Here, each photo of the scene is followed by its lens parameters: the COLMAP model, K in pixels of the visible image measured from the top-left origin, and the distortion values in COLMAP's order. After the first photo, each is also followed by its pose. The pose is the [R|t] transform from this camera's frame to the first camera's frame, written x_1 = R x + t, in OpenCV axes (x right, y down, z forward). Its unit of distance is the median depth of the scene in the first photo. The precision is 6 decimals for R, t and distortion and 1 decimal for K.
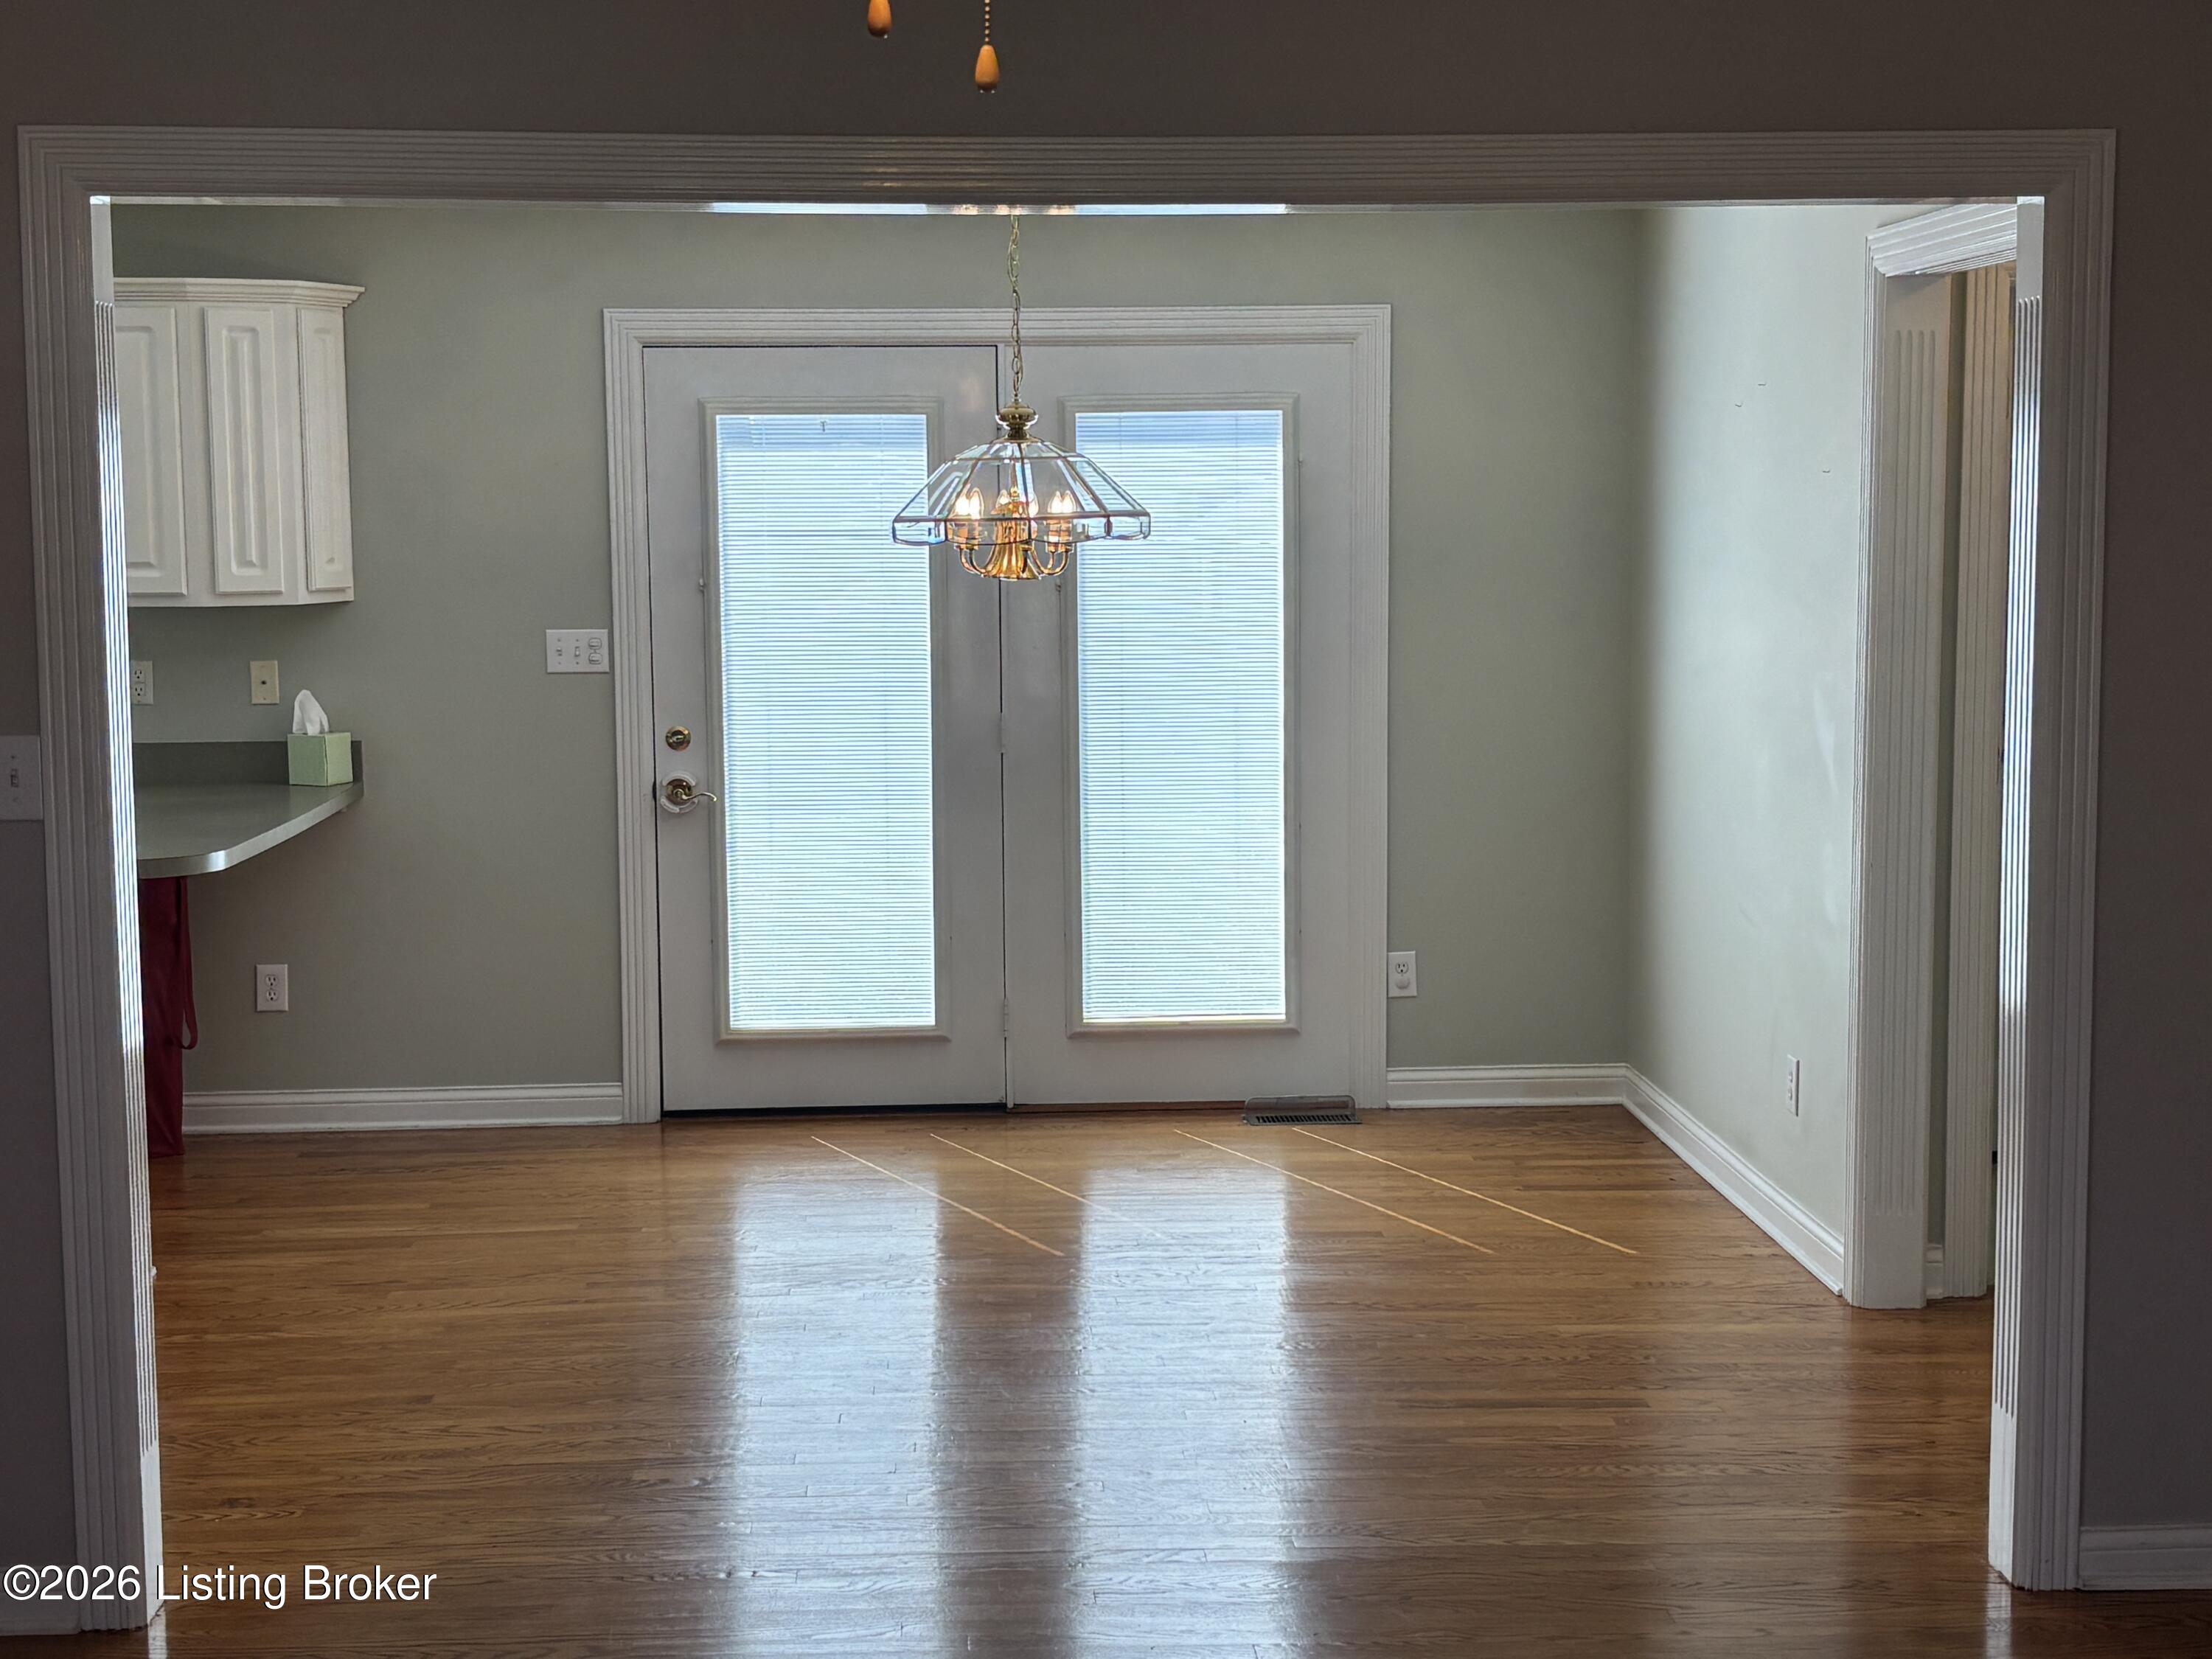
lens RADIAL K [[3162.1, 0, 1106.0], [0, 3162.1, 829.5], [0, 0, 1]] dist [0.297742, -1.154223]
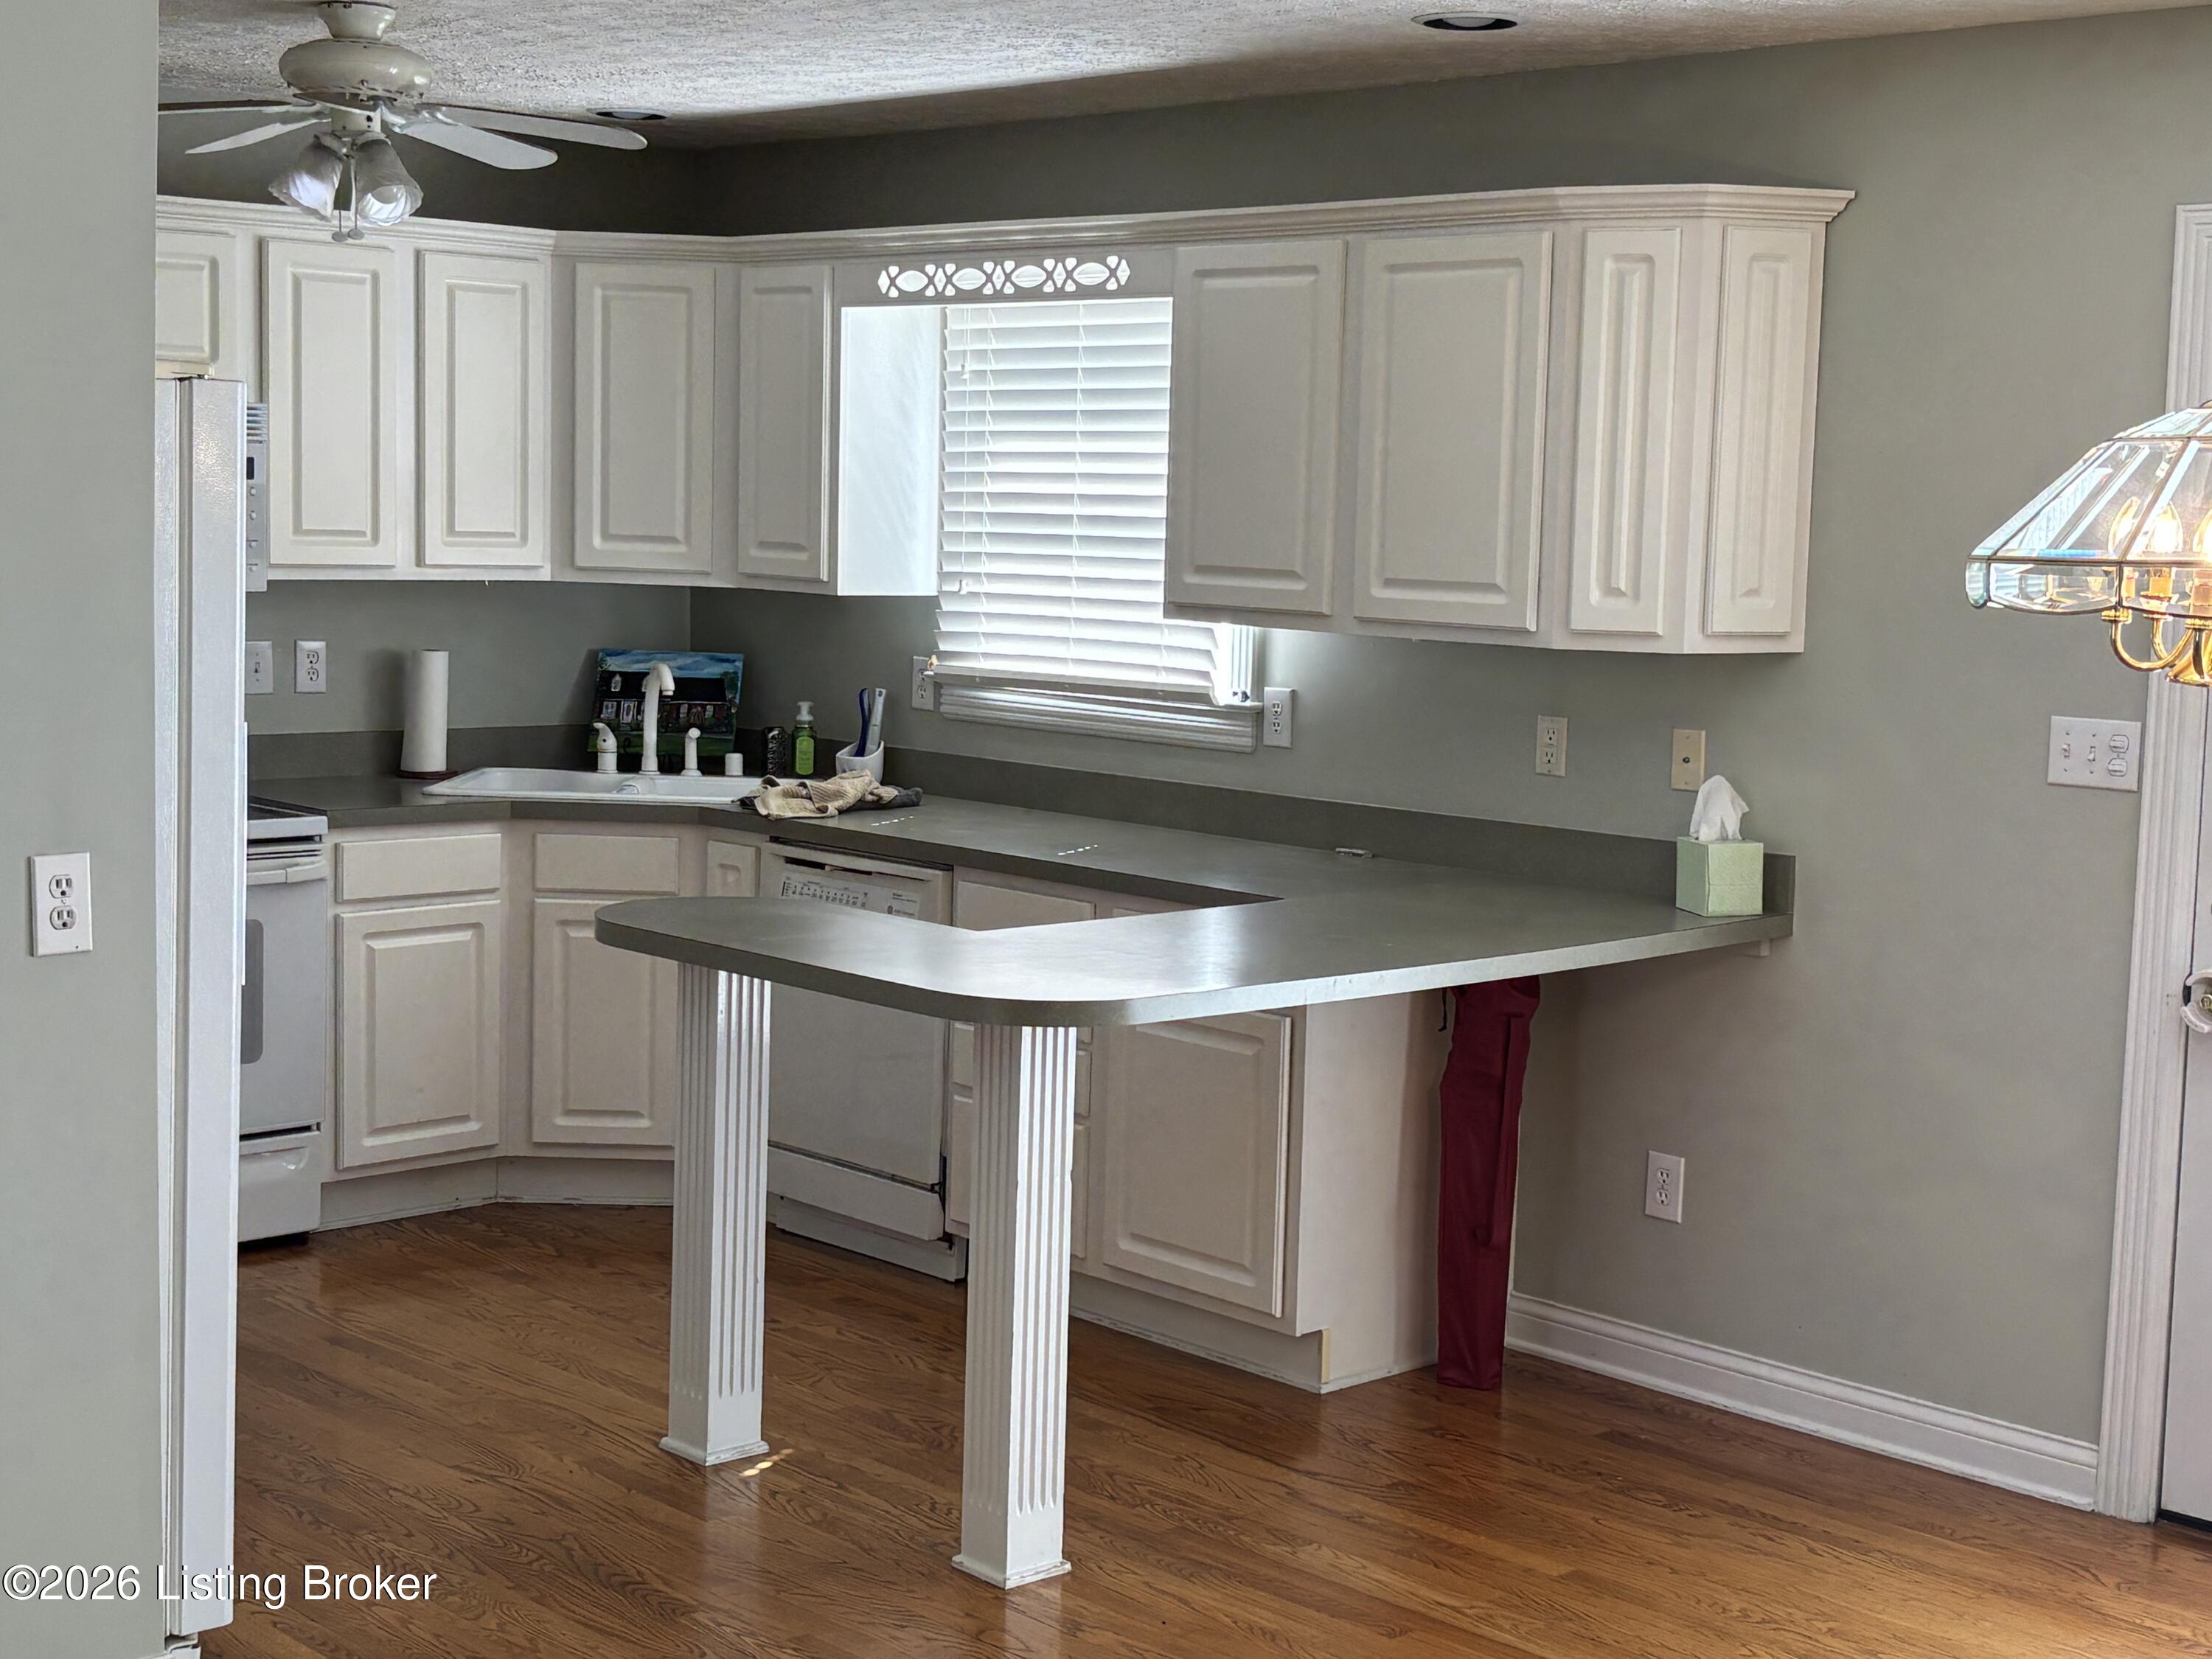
lens RADIAL K [[3139.7, 0, 1098.8], [0, 3139.7, 794.0], [0, 0, 1]] dist [0.288817, -1.306544]
pose [[0.636090, 0.101455, -0.764916, 0.192007], [-0.110853, 0.993050, 0.039530, -0.051811], [0.763611, 0.059649, 0.642916, 0.454459]]
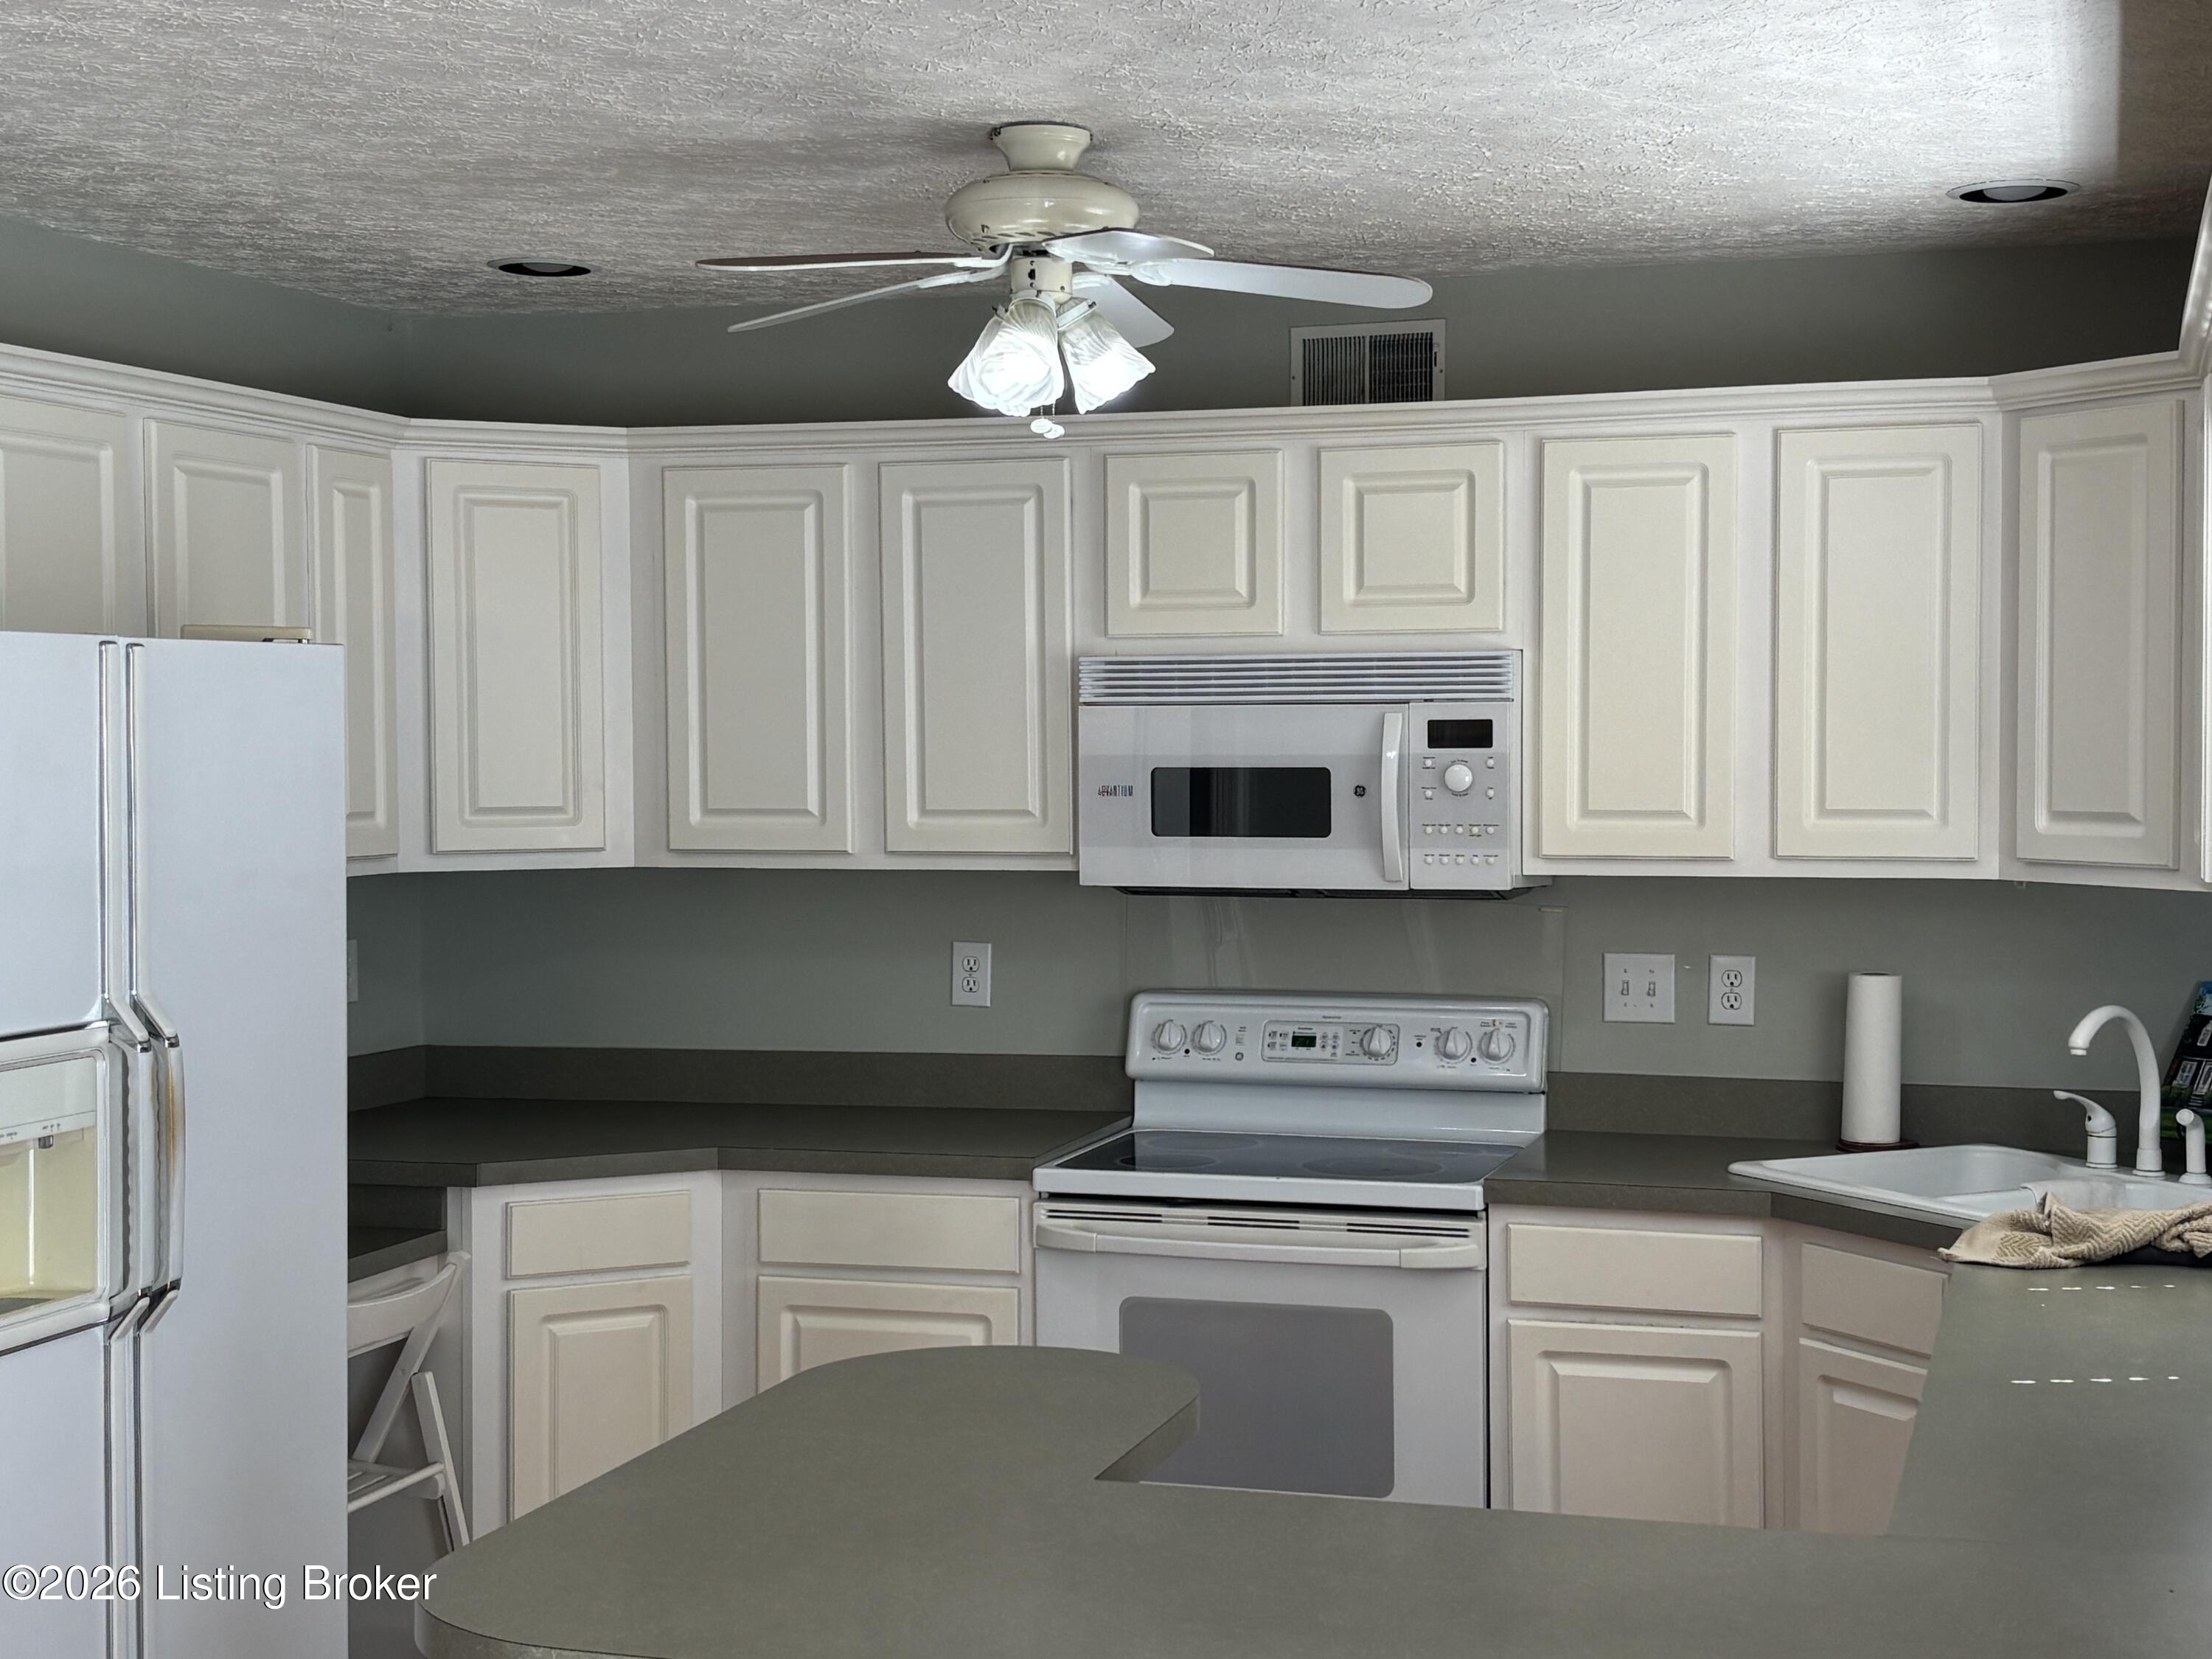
lens RADIAL K [[3236.6, 0, 1106.0], [0, 3236.6, 829.5], [0, 0, 1]] dist [0.311524, -1.299910]
pose [[-0.352538, 0.041783, -0.934864, 0.059622], [-0.086122, 0.993314, 0.076872, -0.103385], [0.931826, 0.107613, -0.346582, 0.971130]]
